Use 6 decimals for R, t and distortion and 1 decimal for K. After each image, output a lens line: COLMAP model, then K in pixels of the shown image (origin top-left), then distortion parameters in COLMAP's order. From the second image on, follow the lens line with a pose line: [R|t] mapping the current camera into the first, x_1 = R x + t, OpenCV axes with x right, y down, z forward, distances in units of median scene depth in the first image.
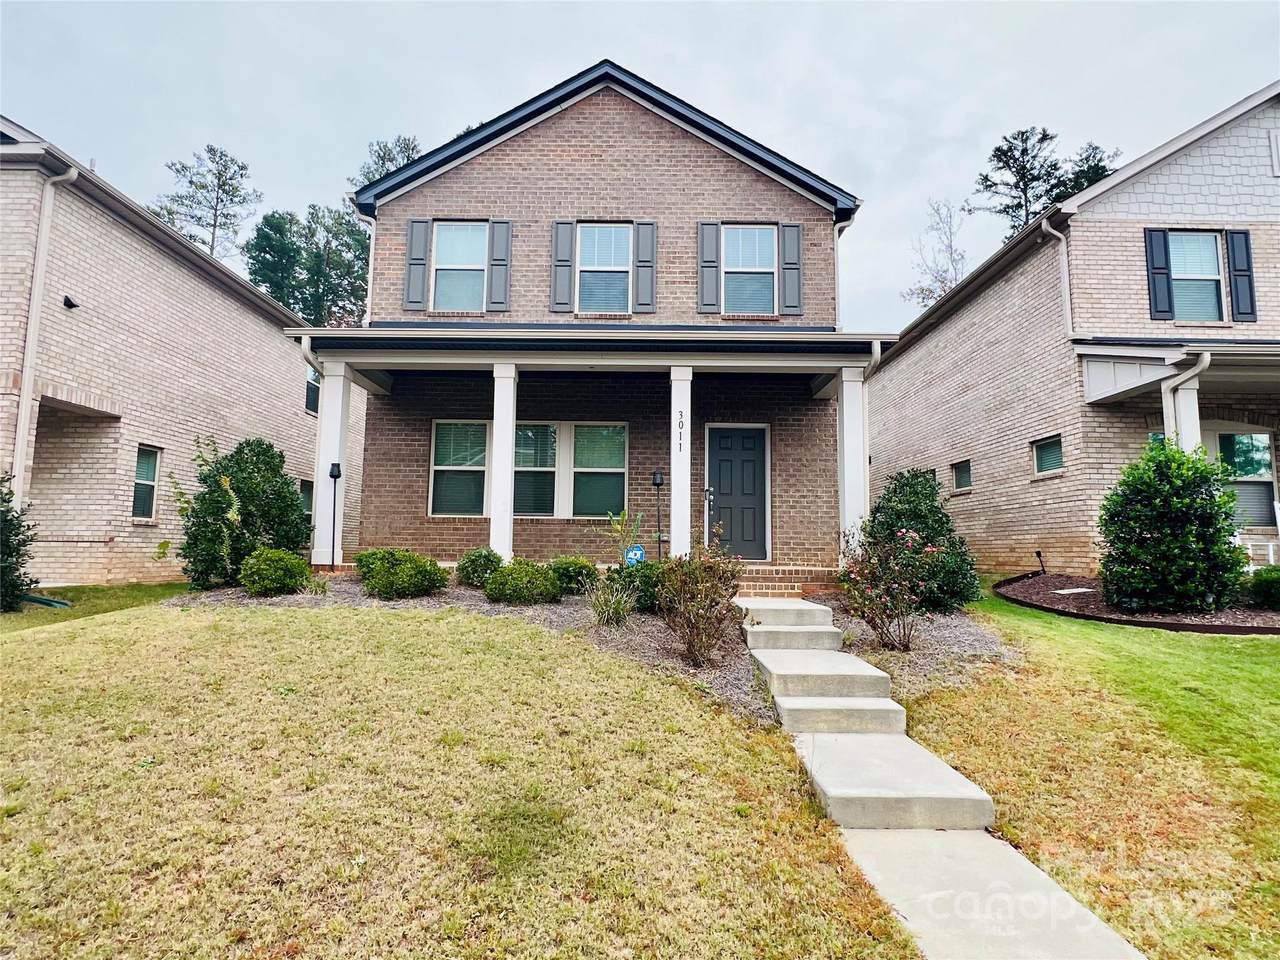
lens RADIAL K [[673.5, 0, 638.9], [0, 673.5, 479.2], [0, 0, 1]] dist [-0.000342, -0.000541]
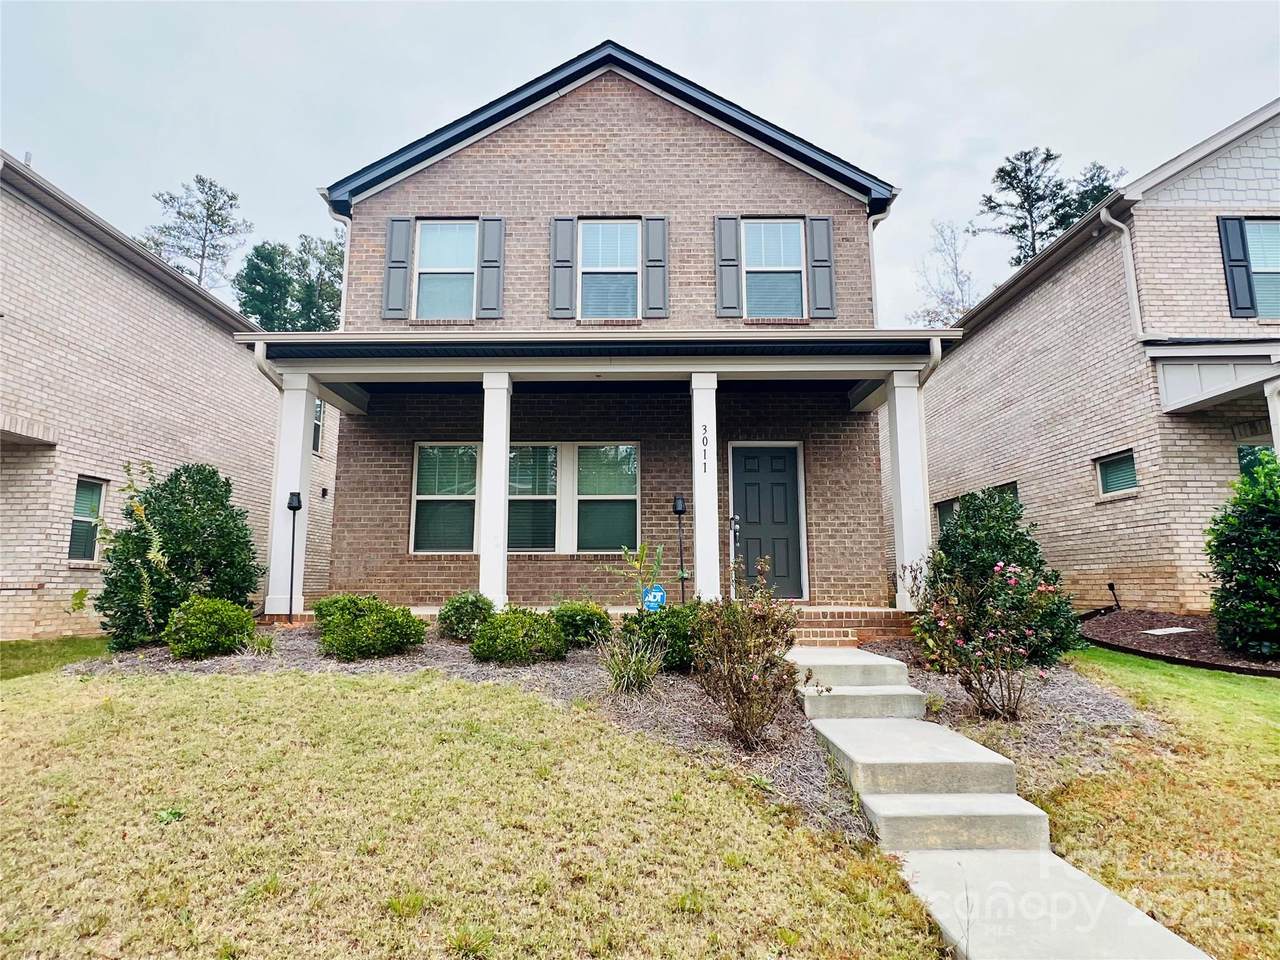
lens RADIAL K [[673.5, 0, 641.4], [0, 673.5, 482.7], [0, 0, 1]] dist [-0.000342, -0.000541]
pose [[0.999882, -0.014202, 0.005774, -0.019622], [0.014436, 0.998981, -0.042773, 0.005508], [-0.005161, 0.042851, 0.999068, 0.133553]]
